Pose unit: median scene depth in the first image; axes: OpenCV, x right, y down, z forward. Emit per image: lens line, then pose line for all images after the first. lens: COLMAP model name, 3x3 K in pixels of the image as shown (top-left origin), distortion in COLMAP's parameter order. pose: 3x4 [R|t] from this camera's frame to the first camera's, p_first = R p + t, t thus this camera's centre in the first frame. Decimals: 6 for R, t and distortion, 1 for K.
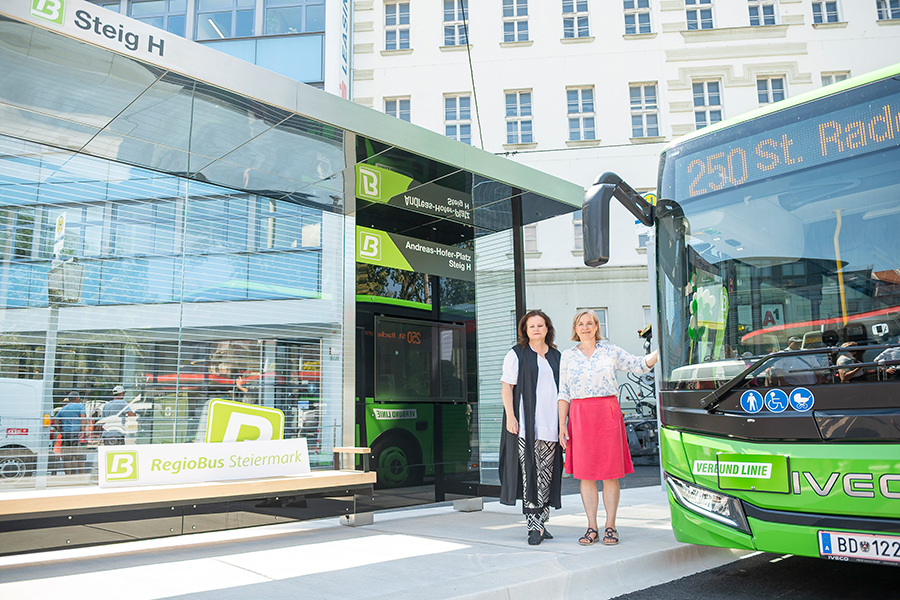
lens RADIAL K [[704.7, 0, 450.0], [0, 704.7, 300.0], [0, 0, 1]] dist [-0.038176, -0.001620]
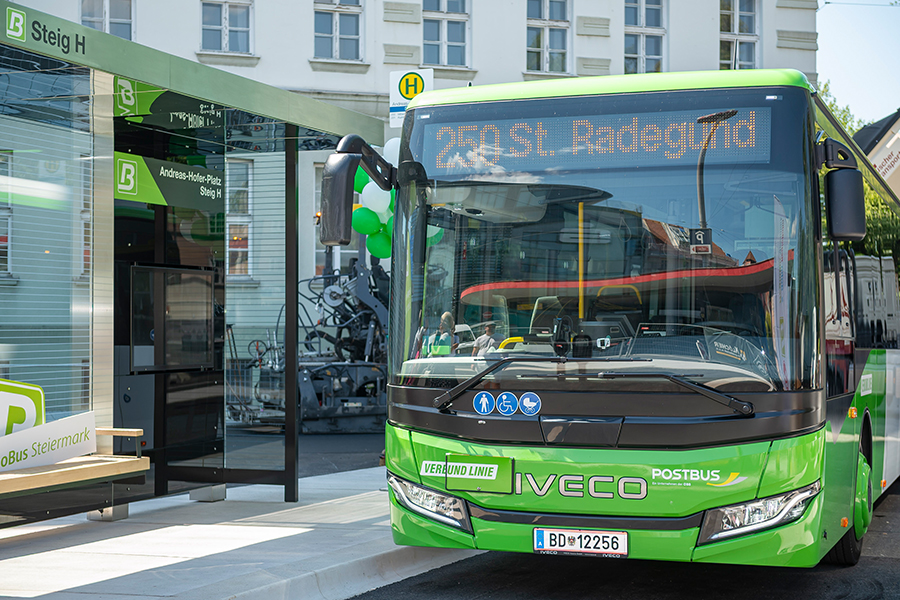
lens RADIAL K [[1594.4, 0, 450.0], [0, 1594.4, 300.0], [0, 0, 1]] dist [0.014447, 0.037622]
pose [[0.909864, 0.020518, 0.414399, -0.584225], [-0.084550, 0.986988, 0.136772, -0.241384], [-0.406200, -0.159482, 0.899759, -0.868051]]
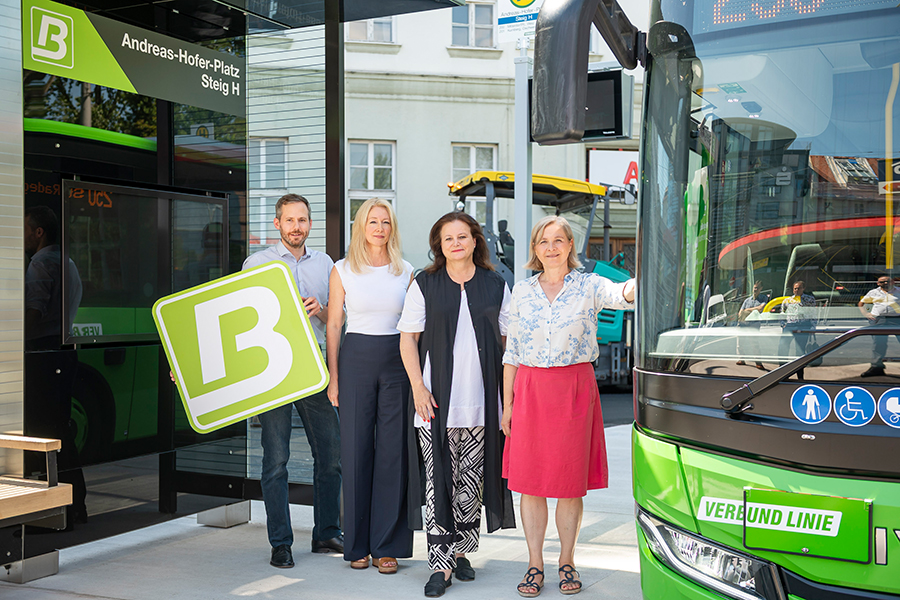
lens RADIAL K [[1105.9, 0, 468.2], [0, 1105.9, 298.6], [0, 0, 1]] dist [0.019179, 0.040674]
pose [[0.947311, 0.016082, 0.319912, -0.092843], [-0.070851, 0.984521, 0.160308, -0.047075], [-0.312382, -0.174528, 0.933787, 0.156333]]
